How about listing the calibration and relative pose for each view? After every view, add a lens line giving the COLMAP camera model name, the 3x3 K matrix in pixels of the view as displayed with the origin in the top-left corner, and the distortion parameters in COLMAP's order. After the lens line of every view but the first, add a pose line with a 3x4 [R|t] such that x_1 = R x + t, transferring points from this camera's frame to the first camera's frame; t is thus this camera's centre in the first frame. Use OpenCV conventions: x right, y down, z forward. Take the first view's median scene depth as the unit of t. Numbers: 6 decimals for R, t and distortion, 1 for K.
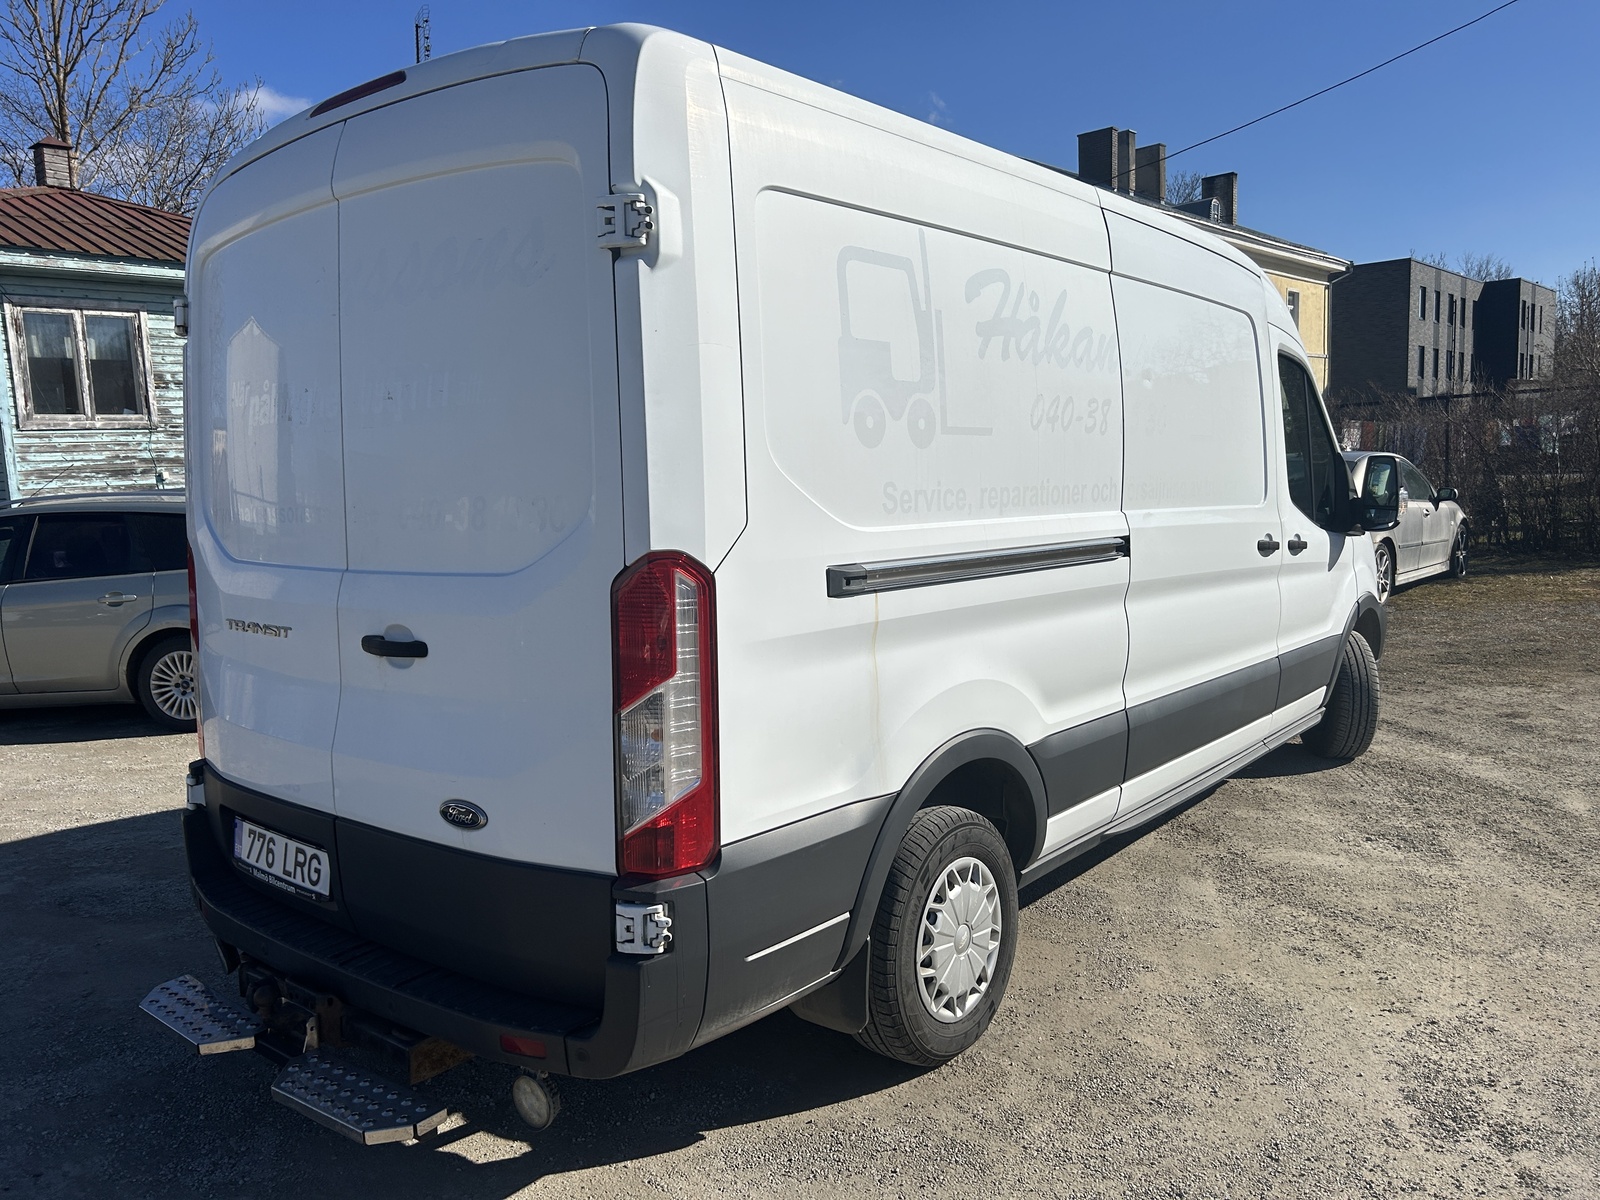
lens RADIAL K [[1203.3, 0, 800.0], [0, 1203.3, 600.0], [0, 0, 1]] dist [0.000876, -0.004983]
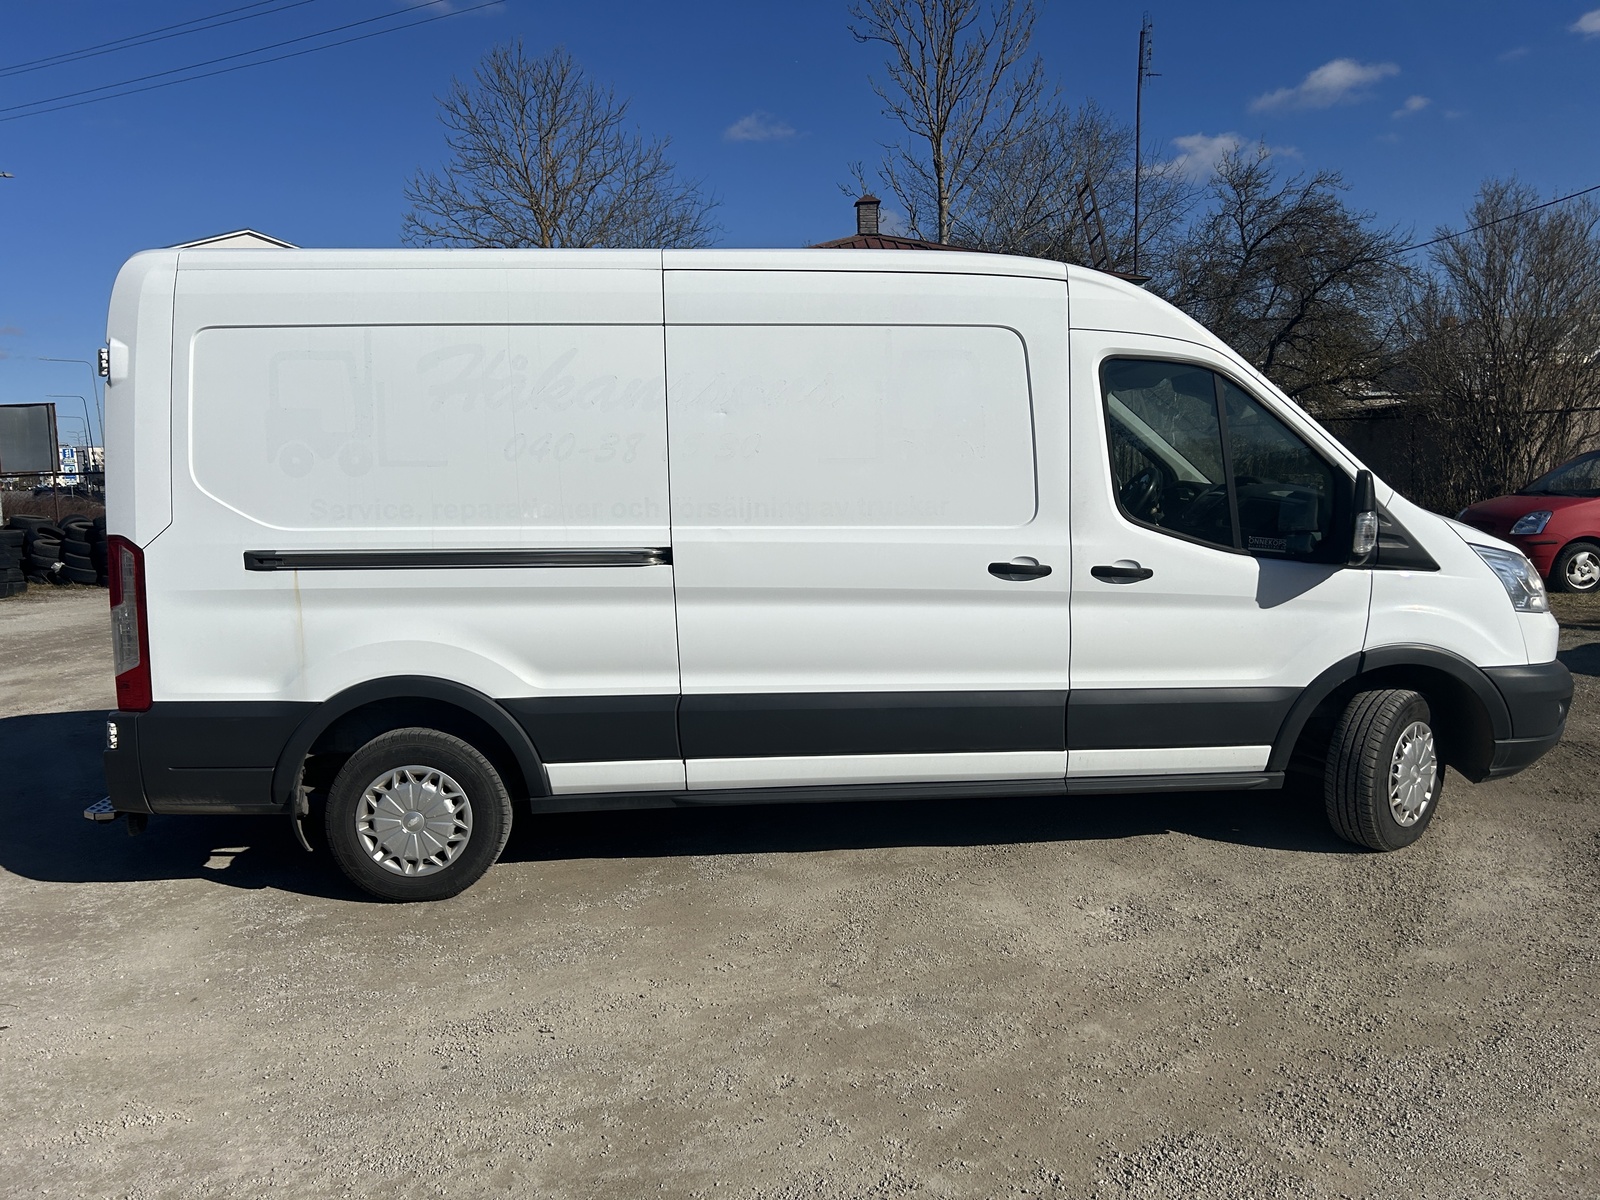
lens RADIAL K [[1203.3, 0, 800.0], [0, 1203.3, 600.0], [0, 0, 1]] dist [0.000876, -0.004983]
pose [[0.690654, 0.090288, -0.717527, 1.375981], [-0.075853, 0.995747, 0.052285, -0.082884], [0.719196, 0.018316, 0.694566, 0.317991]]
